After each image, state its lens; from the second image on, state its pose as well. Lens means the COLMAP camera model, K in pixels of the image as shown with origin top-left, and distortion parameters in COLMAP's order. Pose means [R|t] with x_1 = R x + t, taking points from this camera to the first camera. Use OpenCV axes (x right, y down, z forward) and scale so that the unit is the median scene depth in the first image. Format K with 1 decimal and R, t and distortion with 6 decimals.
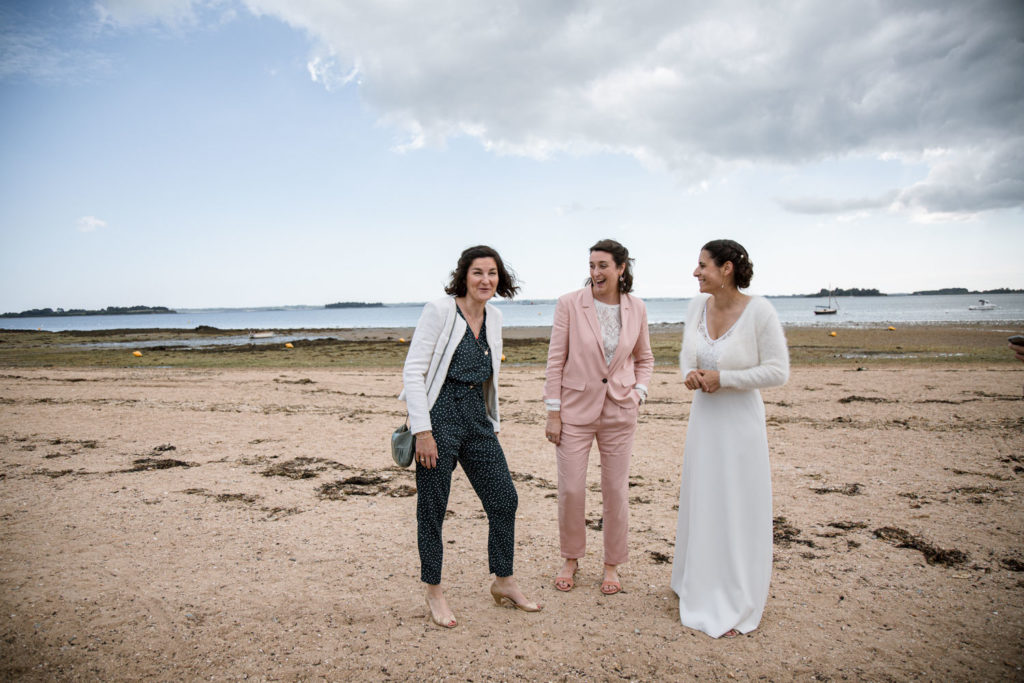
lens RADIAL K [[740.4, 0, 517.4], [0, 740.4, 340.5], [0, 0, 1]] dist [-0.032307, 0.007820]
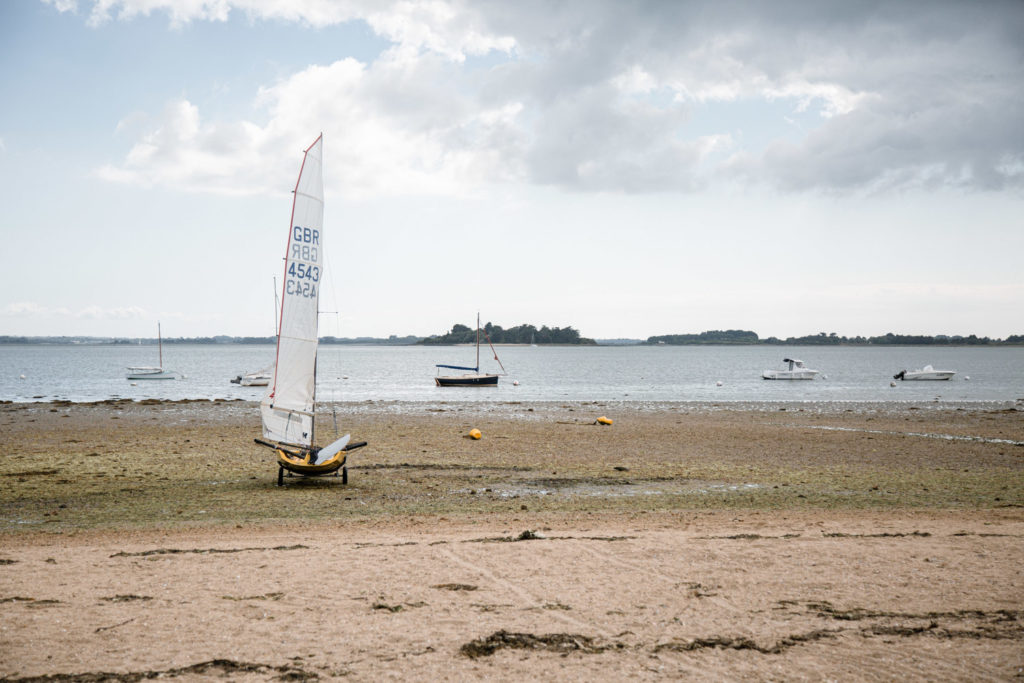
lens RADIAL K [[1747.9, 0, 512.5], [0, 1747.9, 338.3], [0, 0, 1]] dist [0.288200, 0.000000]
pose [[0.913686, 0.025061, 0.405647, 0.064452], [-0.001341, 0.998278, -0.058652, -0.005755], [-0.406418, 0.053046, 0.912146, 0.126076]]
